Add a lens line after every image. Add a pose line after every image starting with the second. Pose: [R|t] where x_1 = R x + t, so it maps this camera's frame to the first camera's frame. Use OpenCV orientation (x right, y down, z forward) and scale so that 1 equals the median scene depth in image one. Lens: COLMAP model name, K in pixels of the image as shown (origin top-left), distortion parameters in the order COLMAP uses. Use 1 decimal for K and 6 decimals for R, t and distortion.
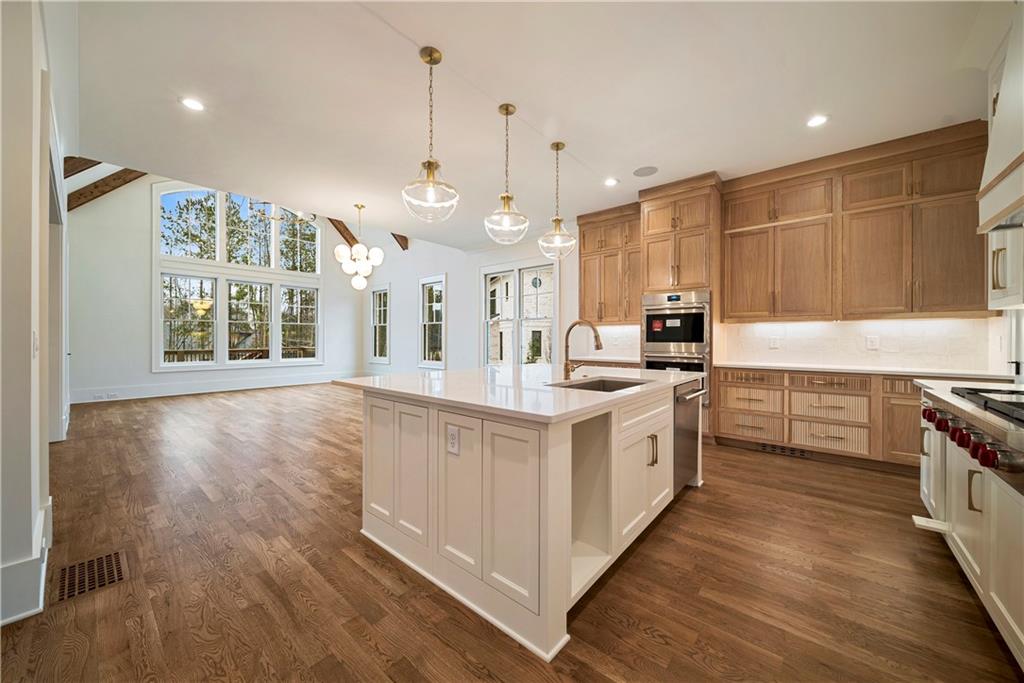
lens RADIAL K [[366.7, 0, 510.4], [0, 366.7, 338.6], [0, 0, 1]] dist [-0.008142, -0.000877]
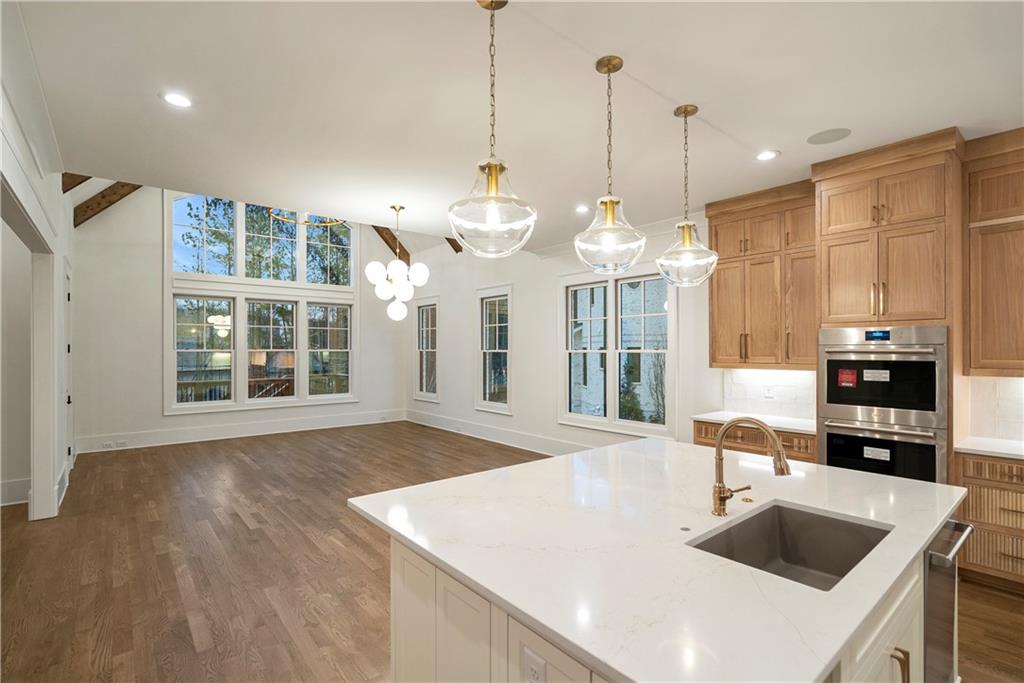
lens RADIAL K [[474.5, 0, 514.8], [0, 474.5, 346.0], [0, 0, 1]] dist [-0.012621, 0.001544]
pose [[0.986234, -0.005432, -0.165266, -0.025995], [0.004773, 0.999979, -0.004381, -0.091592], [0.165286, 0.003532, 0.986239, 0.113183]]
